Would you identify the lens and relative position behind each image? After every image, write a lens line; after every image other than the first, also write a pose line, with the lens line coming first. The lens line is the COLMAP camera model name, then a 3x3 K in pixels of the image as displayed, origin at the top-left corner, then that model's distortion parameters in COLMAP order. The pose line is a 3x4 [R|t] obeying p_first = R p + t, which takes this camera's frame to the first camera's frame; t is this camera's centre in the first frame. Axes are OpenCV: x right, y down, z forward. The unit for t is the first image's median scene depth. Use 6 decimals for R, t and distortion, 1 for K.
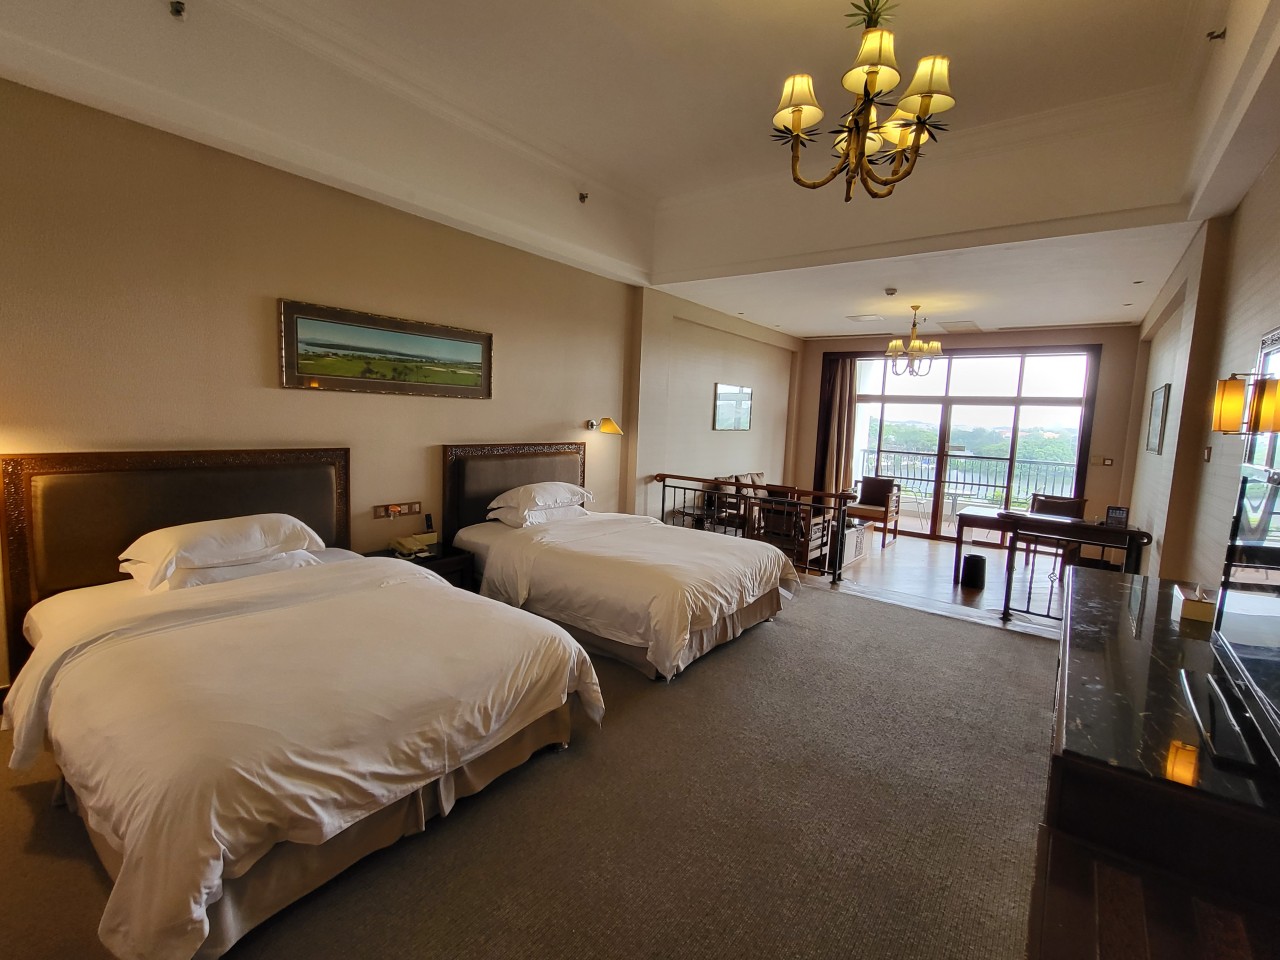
lens RADIAL K [[563.1, 0, 636.2], [0, 563.1, 476.6], [0, 0, 1]] dist [0.011715, 0.000653]
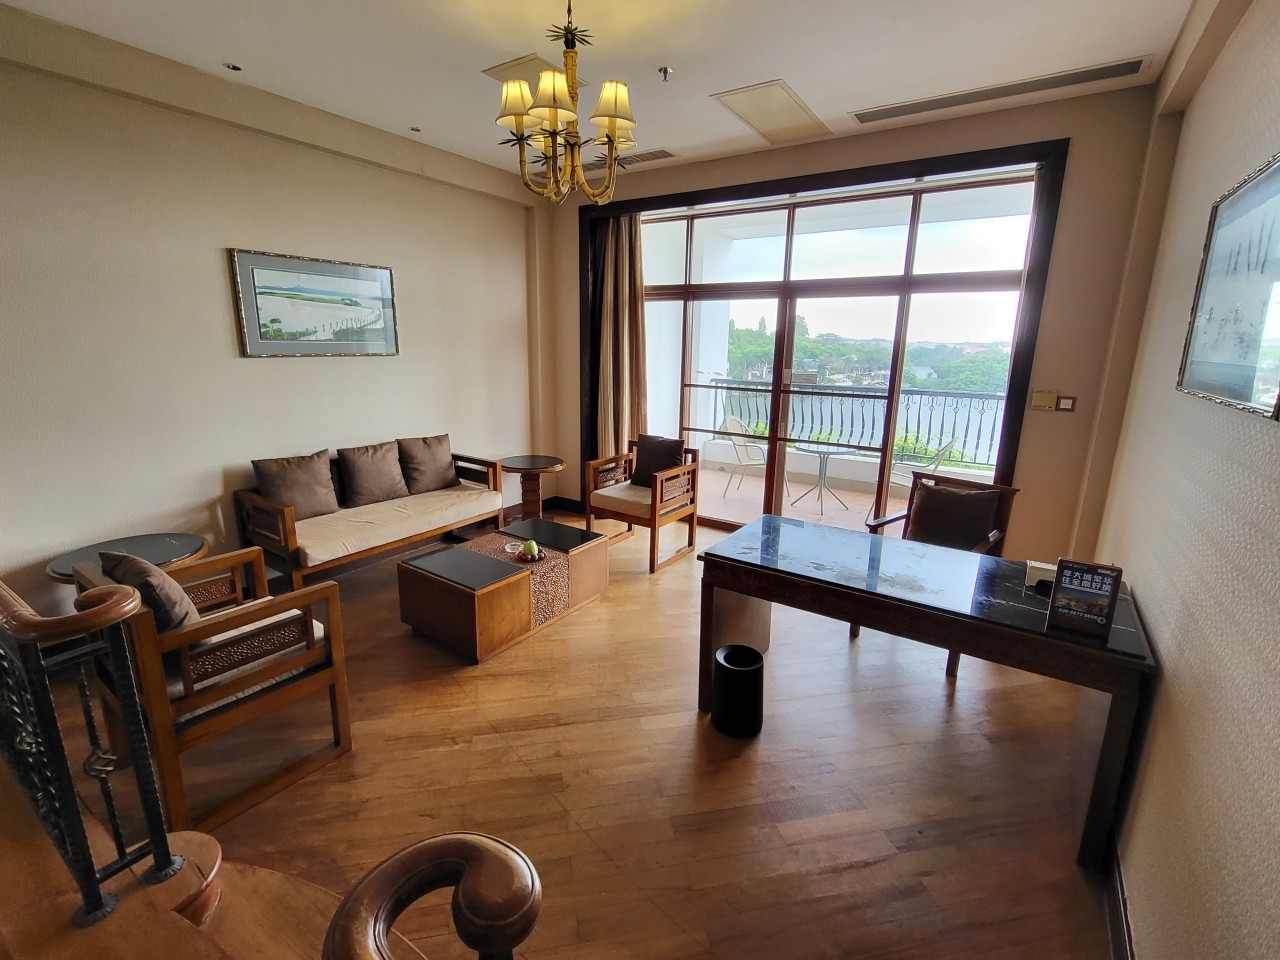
lens RADIAL K [[563.1, 0, 638.6], [0, 563.1, 473.3], [0, 0, 1]] dist [0.011715, 0.000653]
pose [[0.997385, -0.040010, 0.060193, 0.392100], [0.032535, 0.992193, 0.120396, -0.031640], [-0.064540, -0.118122, 0.990899, 0.482111]]
